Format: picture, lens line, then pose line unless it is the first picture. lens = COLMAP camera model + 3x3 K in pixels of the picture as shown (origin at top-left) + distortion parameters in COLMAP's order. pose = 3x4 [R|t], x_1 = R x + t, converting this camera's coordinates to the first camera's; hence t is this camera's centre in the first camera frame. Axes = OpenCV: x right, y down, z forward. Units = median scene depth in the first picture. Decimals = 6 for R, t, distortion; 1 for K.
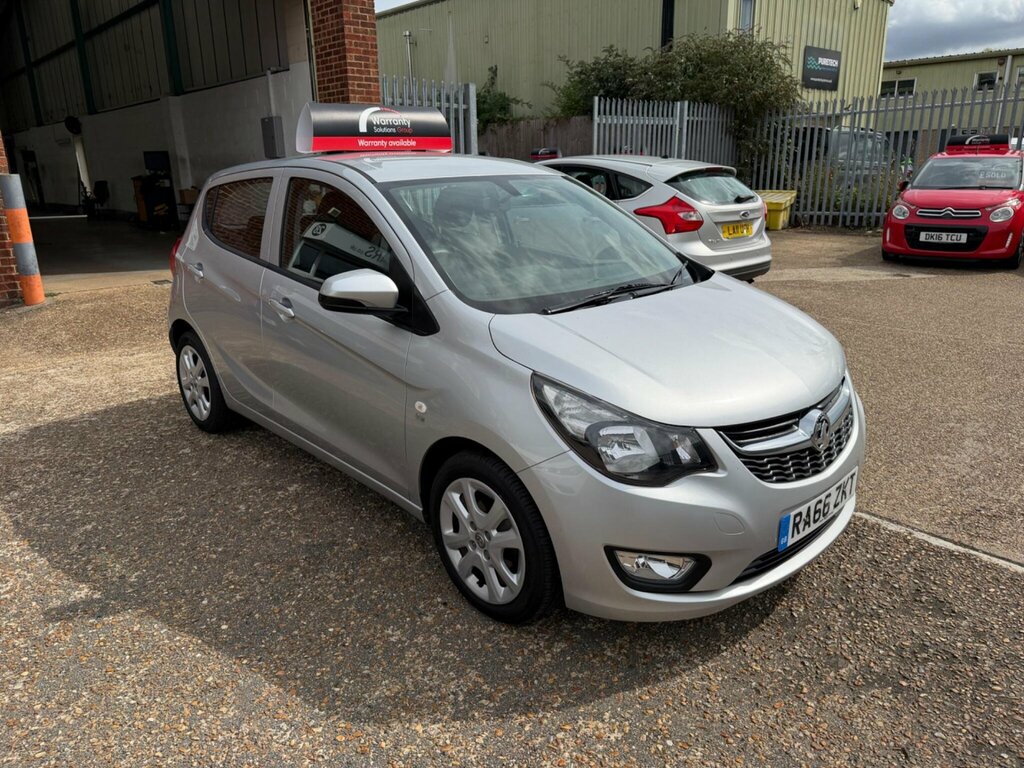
lens RADIAL K [[730.8, 0, 512.0], [0, 730.8, 384.0], [0, 0, 1]] dist [0.000559, -0.005728]
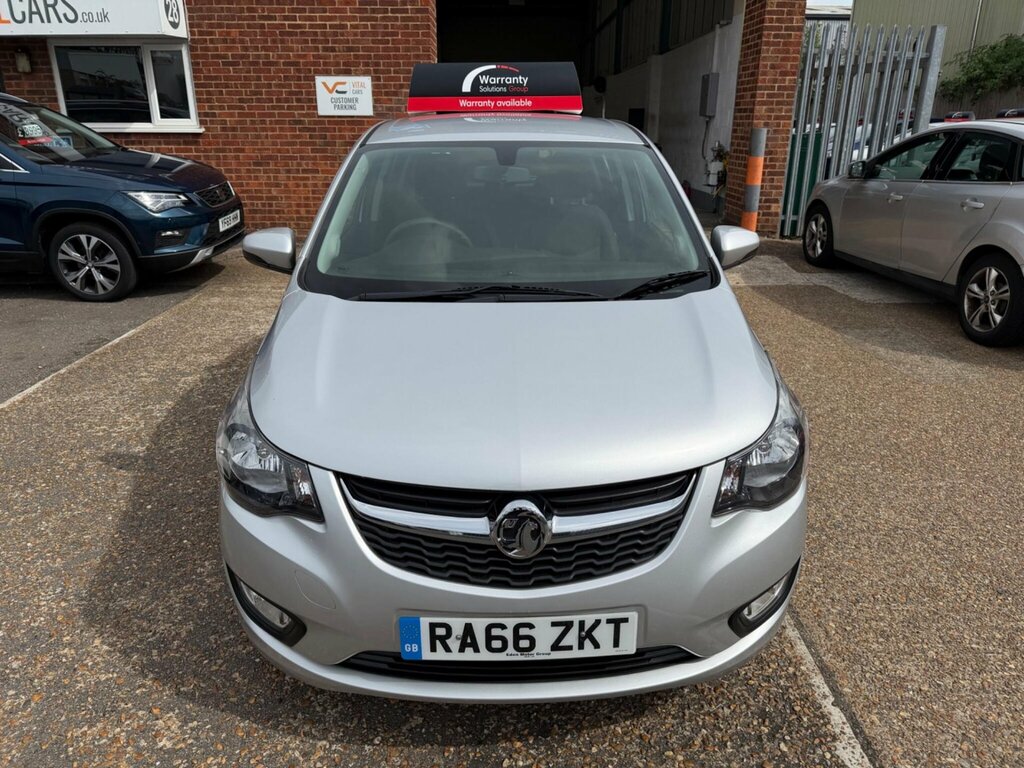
lens RADIAL K [[730.8, 0, 512.0], [0, 730.8, 384.0], [0, 0, 1]] dist [0.000559, -0.005728]
pose [[0.743143, 0.243347, -0.623314, 0.532267], [-0.210437, 0.969256, 0.127513, -0.104094], [0.635181, 0.036408, 0.771505, 0.301133]]
